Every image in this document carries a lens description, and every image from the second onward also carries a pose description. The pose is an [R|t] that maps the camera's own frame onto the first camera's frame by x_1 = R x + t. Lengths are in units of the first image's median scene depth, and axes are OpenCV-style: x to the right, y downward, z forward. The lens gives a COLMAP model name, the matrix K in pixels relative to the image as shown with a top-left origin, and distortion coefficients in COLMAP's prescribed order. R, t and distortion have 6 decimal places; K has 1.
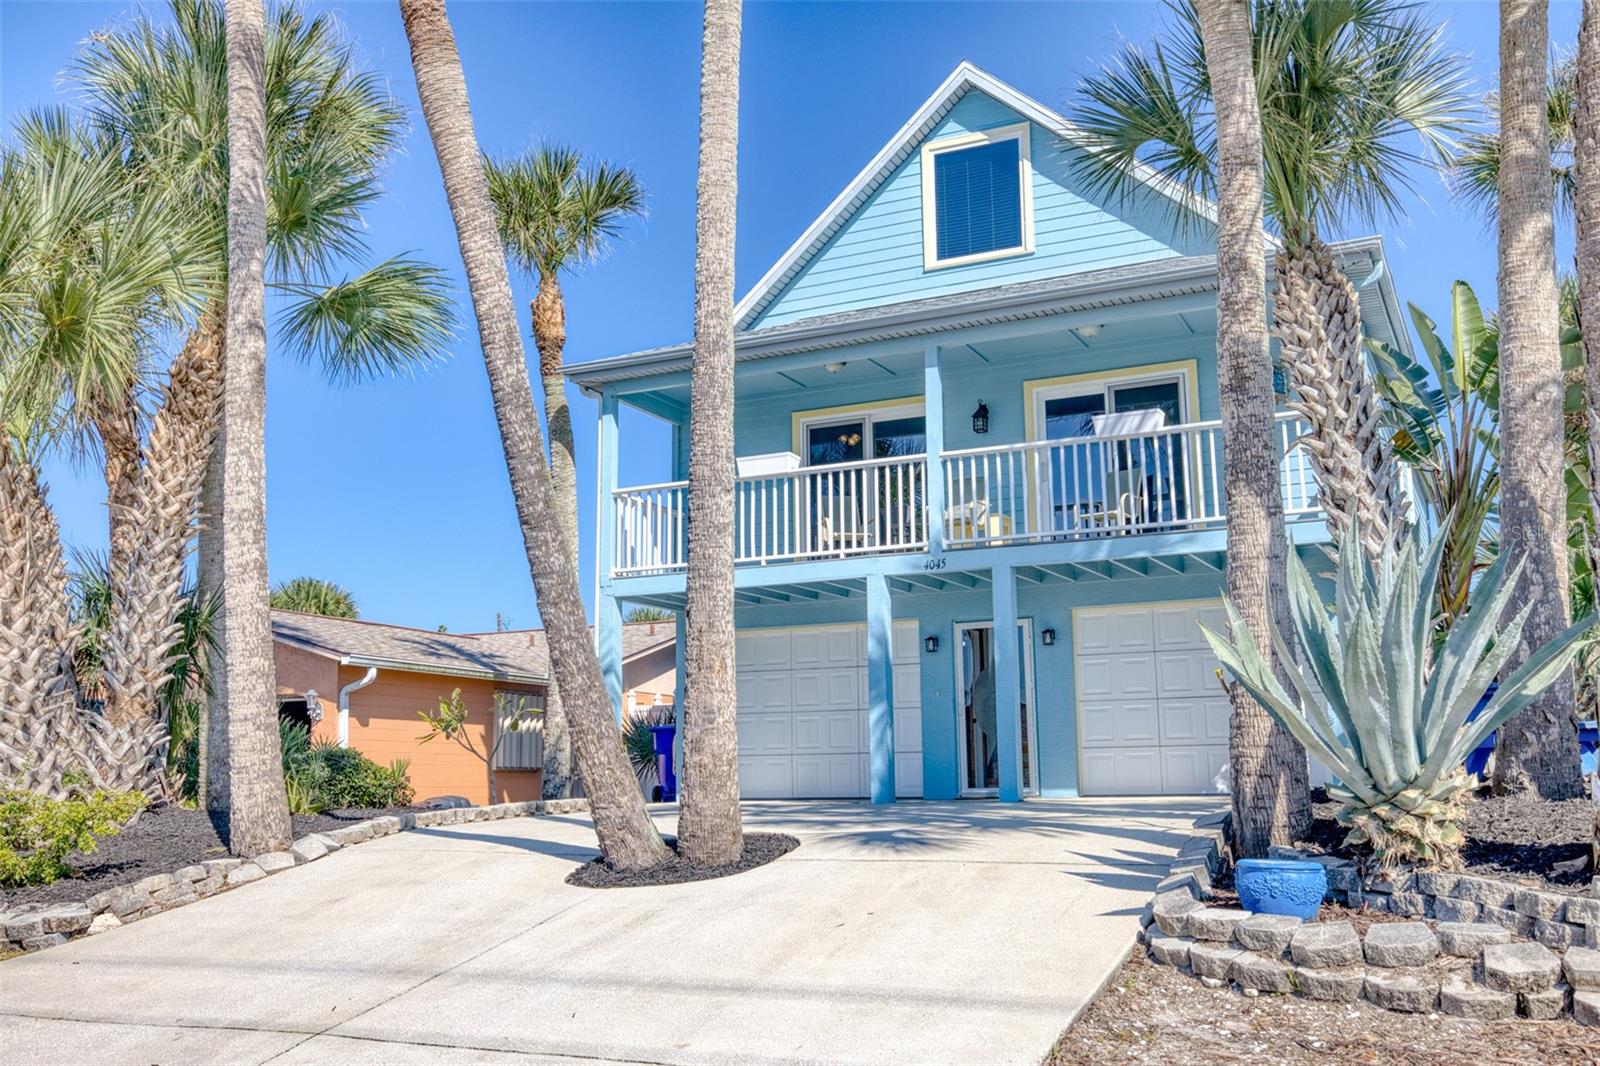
lens RADIAL K [[1468.7, 0, 800.0], [0, 1468.7, 533.0], [0, 0, 1]] dist [-0.011857, -0.003560]
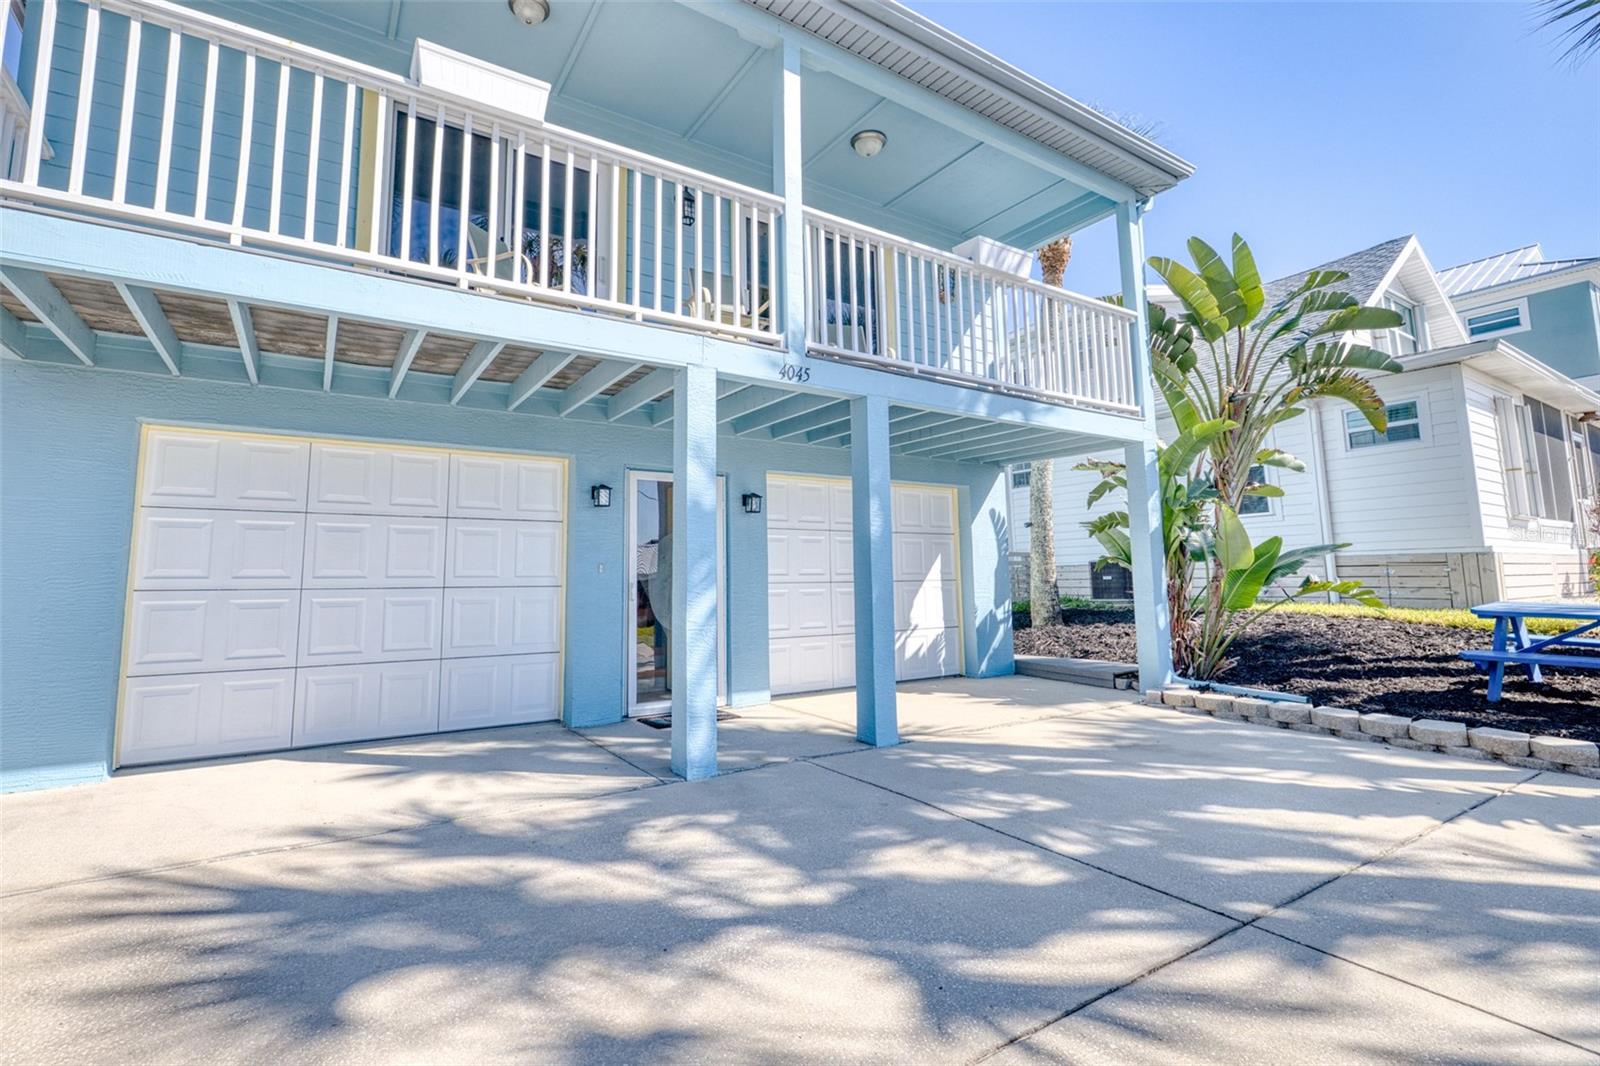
lens RADIAL K [[734.6, 0, 771.6], [0, 734.6, 492.6], [0, 0, 1]] dist [-0.028054, -0.000080]
pose [[0.516222, 0.104354, 0.850073, -0.161214], [-0.140211, 0.989455, -0.036319, 0.078782], [-0.844900, -0.100441, 0.525411, 0.786486]]
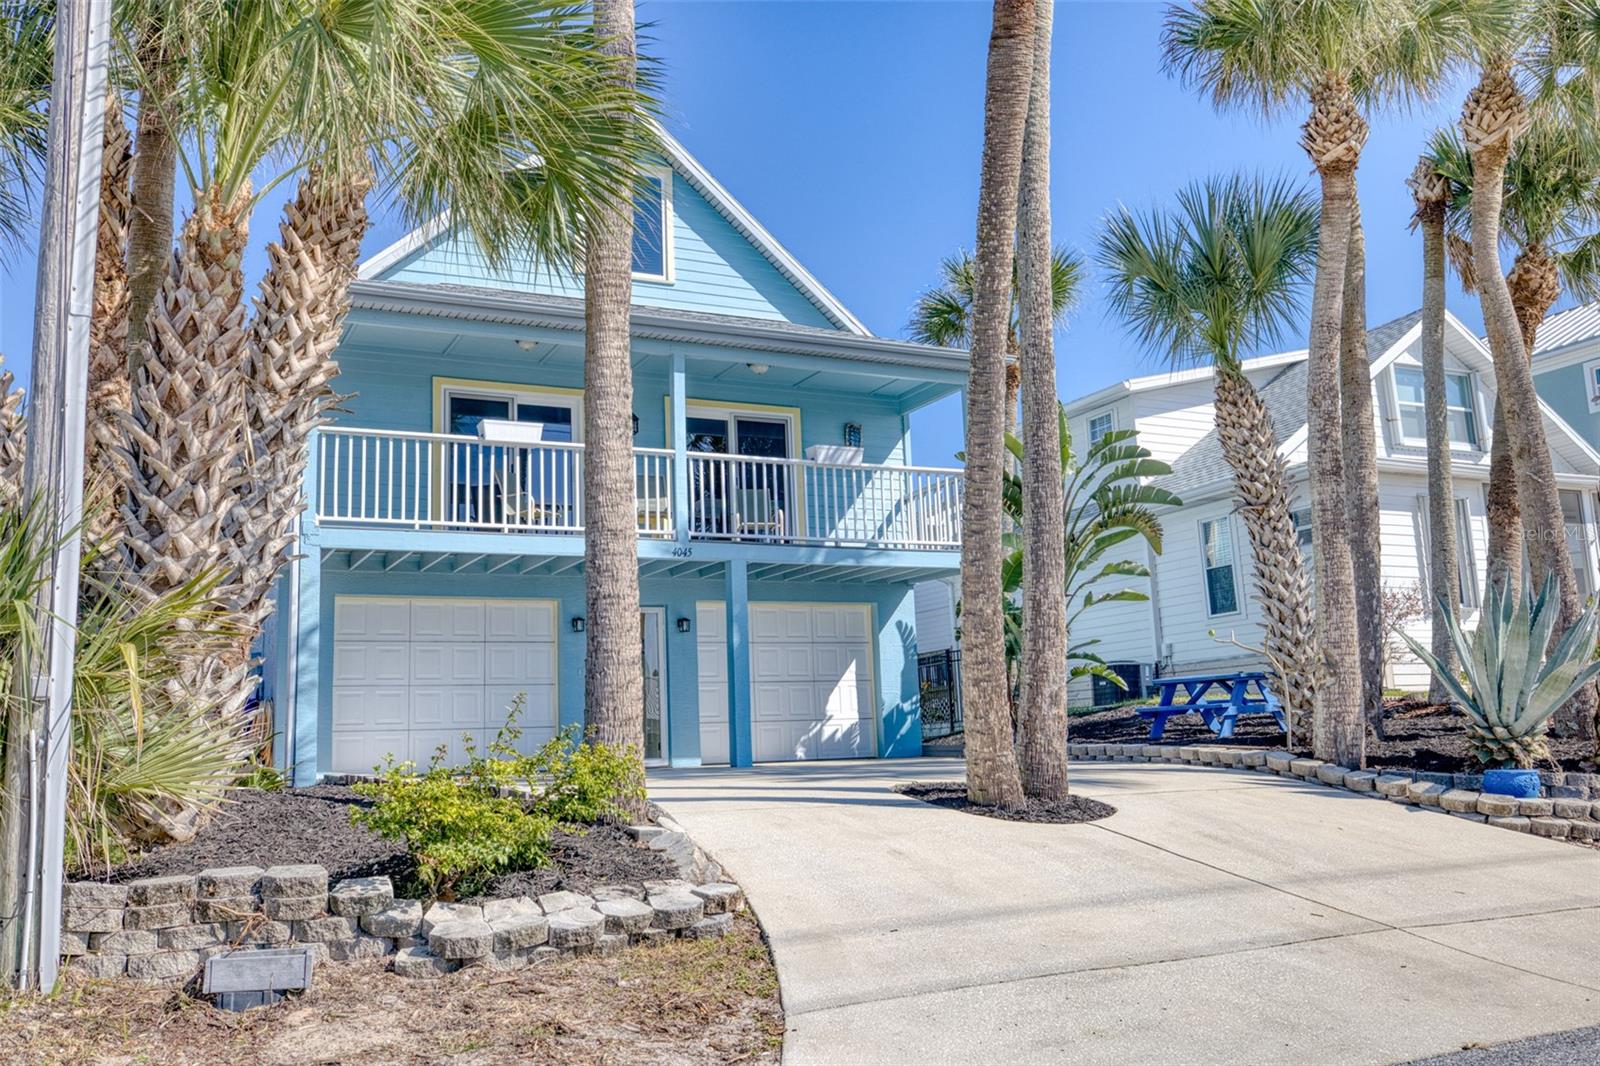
lens RADIAL K [[1354.4, 0, 800.5], [0, 1354.4, 506.9], [0, 0, 1]] dist [-0.013814, -0.002557]
pose [[0.599332, 0.129771, 0.789912, -0.615356], [-0.105674, 0.990962, -0.082622, 0.057926], [-0.793495, -0.033955, 0.607629, 0.297125]]
